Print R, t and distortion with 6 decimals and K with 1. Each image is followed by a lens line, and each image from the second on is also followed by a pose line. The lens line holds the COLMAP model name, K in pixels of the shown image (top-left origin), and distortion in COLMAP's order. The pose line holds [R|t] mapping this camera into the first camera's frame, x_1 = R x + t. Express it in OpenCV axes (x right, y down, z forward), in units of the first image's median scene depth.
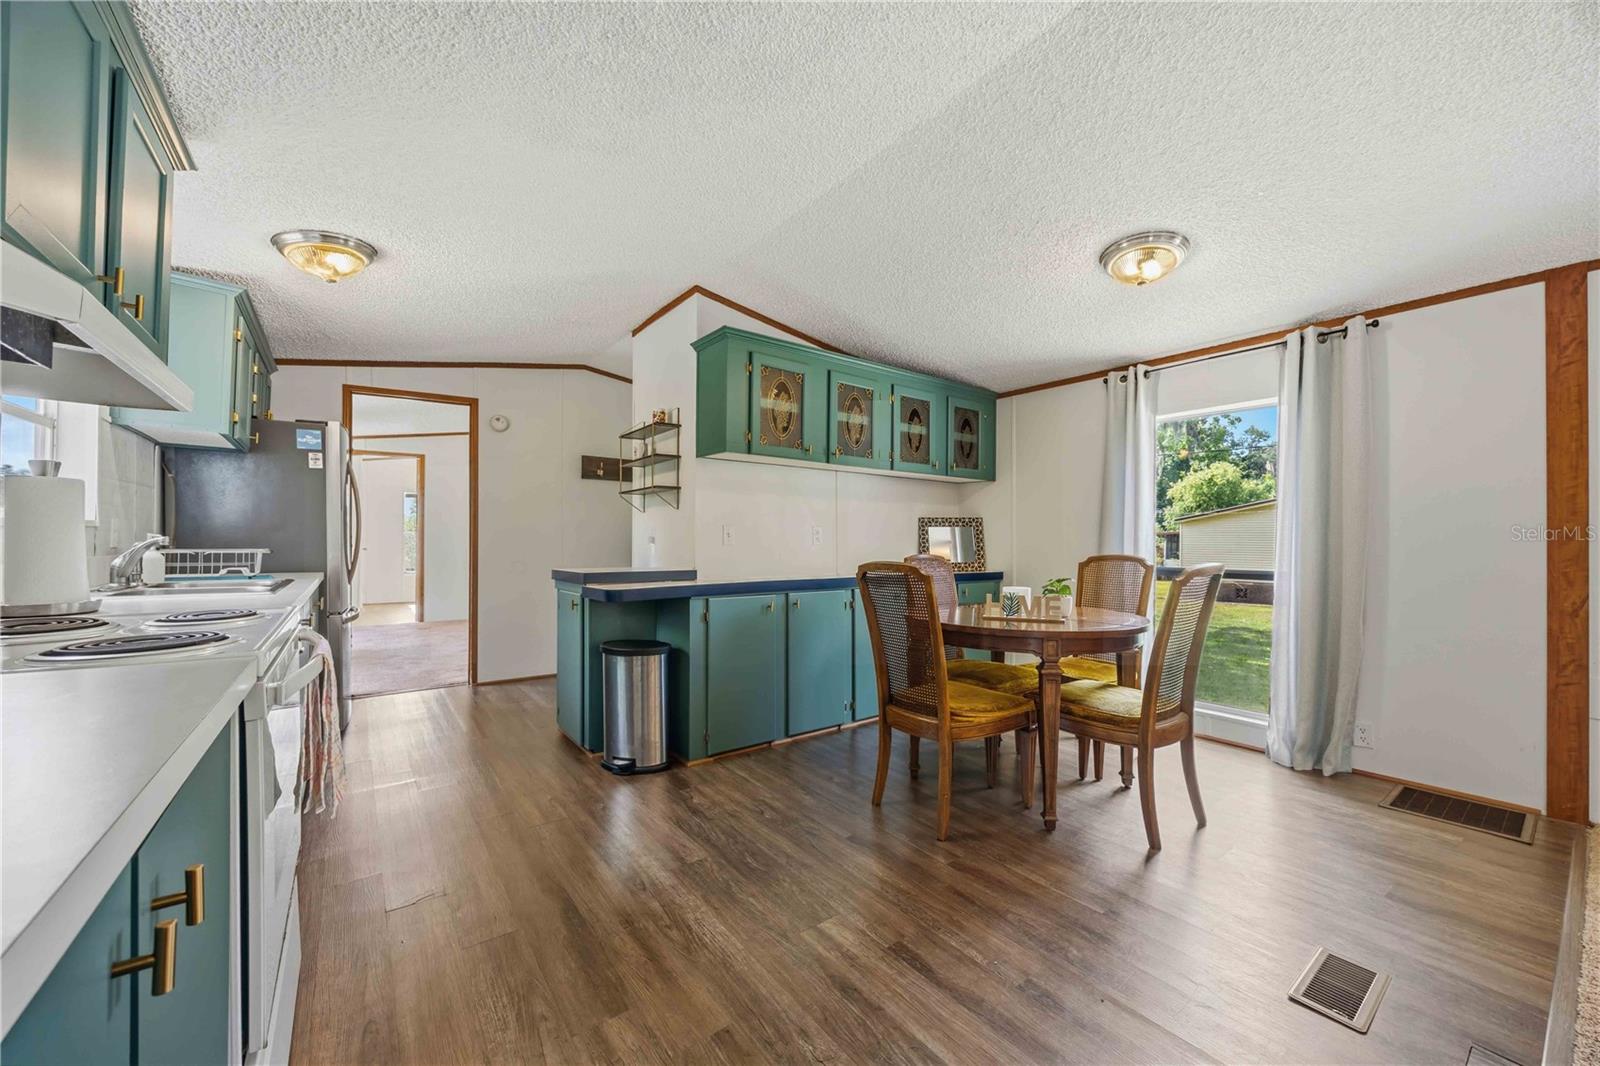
lens RADIAL K [[610.5, 0, 804.6], [0, 610.5, 539.6], [0, 0, 1]] dist [-0.000006, -0.000883]
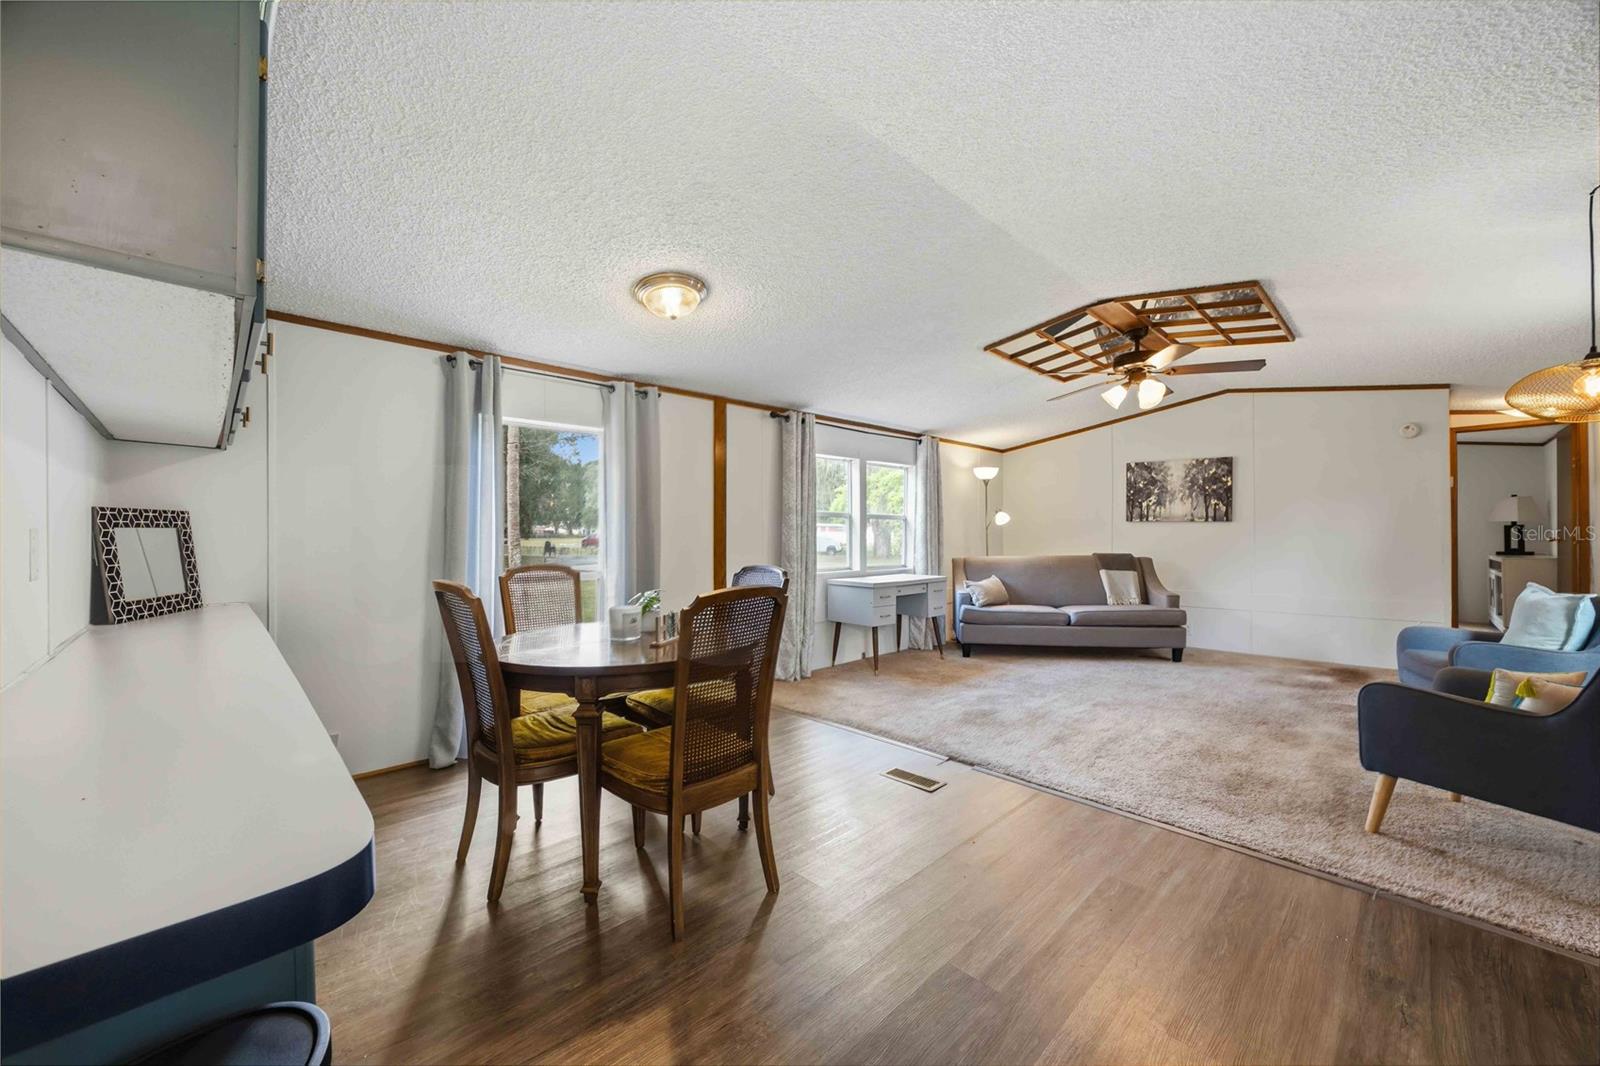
lens RADIAL K [[610.5, 0, 802.7], [0, 610.5, 537.4], [0, 0, 1]] dist [-0.000006, -0.000883]
pose [[-0.128283, -0.007592, 0.991709, -0.490276], [0.002291, 0.999966, 0.007951, -0.024733], [-0.991735, 0.003292, -0.128261, 0.766703]]
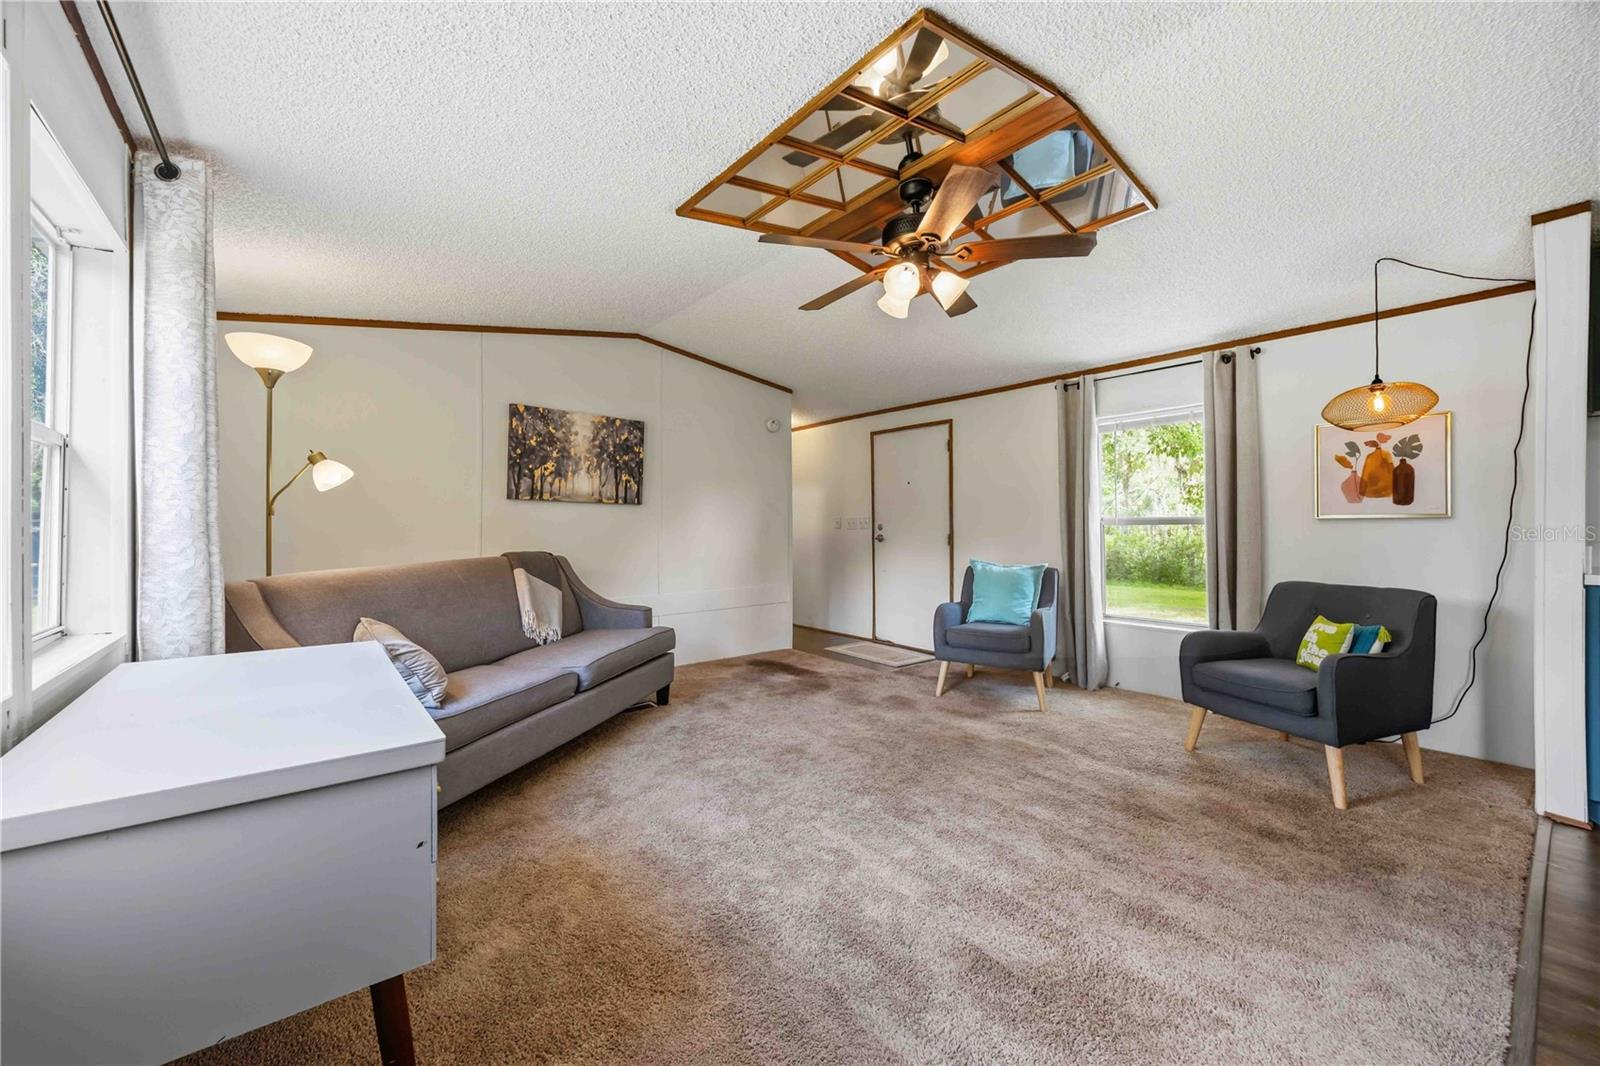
lens RADIAL K [[610.5, 0, 798.2], [0, 610.5, 524.6], [0, 0, 1]] dist [-0.000006, -0.000883]
pose [[-0.999114, -0.000371, -0.042078, 0.873800], [-0.000018, 0.999965, -0.008400, 0.004121], [0.042080, -0.008392, -0.999079, 0.698297]]
